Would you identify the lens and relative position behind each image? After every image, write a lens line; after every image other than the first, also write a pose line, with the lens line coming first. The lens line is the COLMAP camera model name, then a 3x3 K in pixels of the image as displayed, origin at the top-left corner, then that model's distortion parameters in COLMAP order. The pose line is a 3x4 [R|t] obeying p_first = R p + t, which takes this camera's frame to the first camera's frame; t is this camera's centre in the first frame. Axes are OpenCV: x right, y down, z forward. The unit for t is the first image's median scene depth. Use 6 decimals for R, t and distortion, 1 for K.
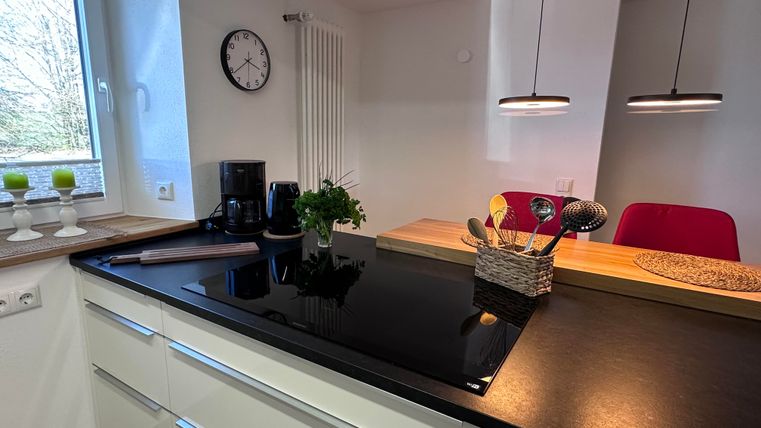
lens RADIAL K [[407.9, 0, 383.1], [0, 407.9, 216.4], [0, 0, 1]] dist [-0.004604, -0.001124]
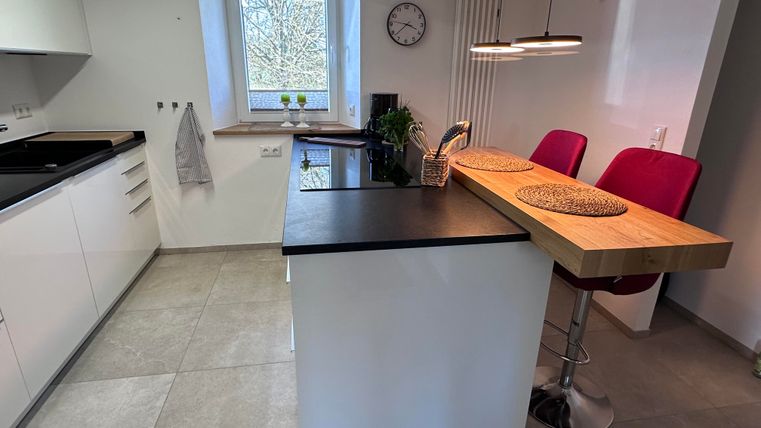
lens RADIAL K [[407.9, 0, 379.3], [0, 407.9, 213.3], [0, 0, 1]] dist [-0.004604, -0.001124]
pose [[0.666449, 0.233393, -0.708077, 0.886236], [-0.148383, 0.972260, 0.180812, 0.032871], [0.730635, -0.015435, 0.682594, -0.096662]]
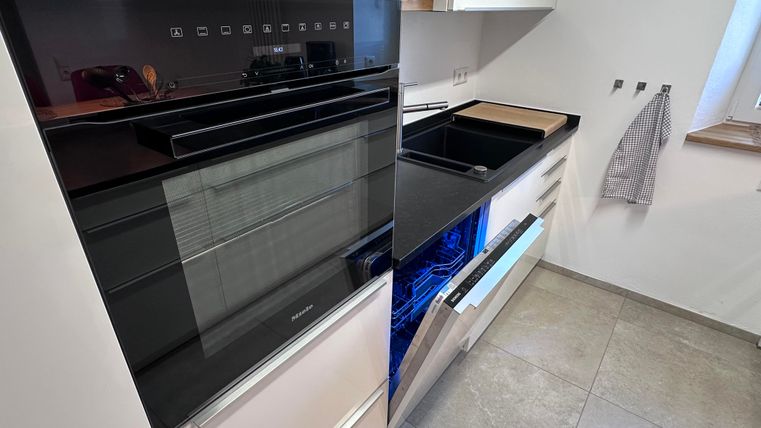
lens RADIAL K [[407.9, 0, 380.2], [0, 407.9, 213.5], [0, 0, 1]] dist [-0.004604, -0.001124]
pose [[-0.109776, 0.428374, -0.896909, 0.308107], [-0.215412, 0.870663, 0.442203, -0.006333], [0.970334, 0.241748, -0.003301, -0.166101]]
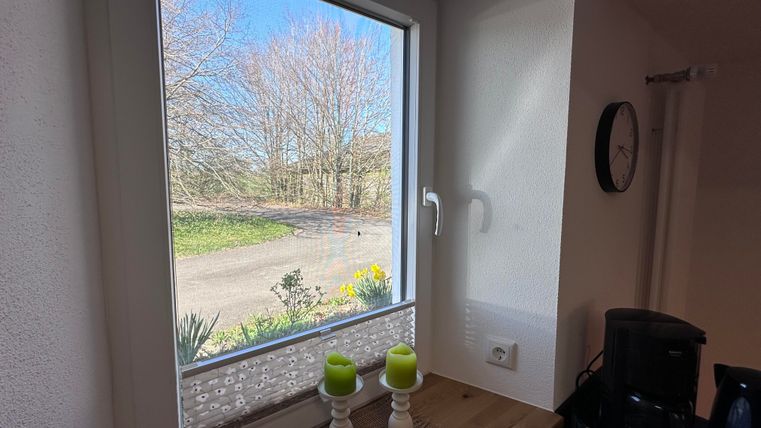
lens RADIAL K [[313.3, 0, 380.3], [0, 313.3, 211.5], [0, 0, 1]] dist [0.001589, 0.000146]
pose [[0.957517, 0.015357, -0.287967, -0.598497], [-0.042605, 0.995156, -0.088596, -0.241761], [0.285212, 0.097101, 0.953533, 0.466906]]
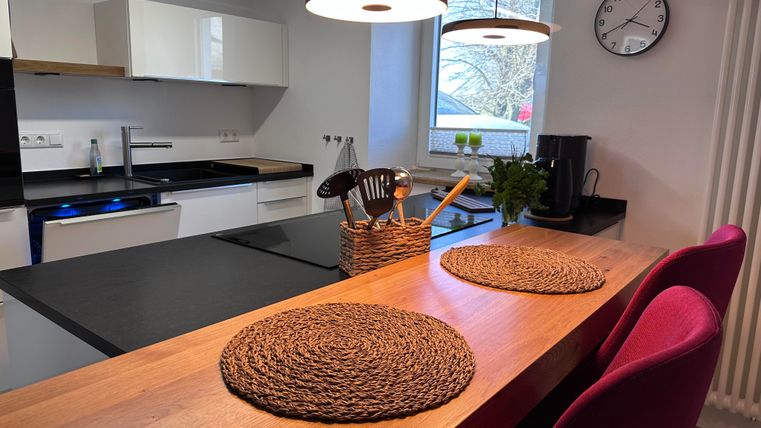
lens RADIAL K [[541.4, 0, 378.6], [0, 541.4, 210.9], [0, 0, 1]] dist [-0.000332, -0.005231]
pose [[-0.132526, 0.153034, -0.979294, 0.971395], [-0.226392, 0.957218, 0.180222, -0.100895], [0.964979, 0.245588, -0.092210, 0.771992]]
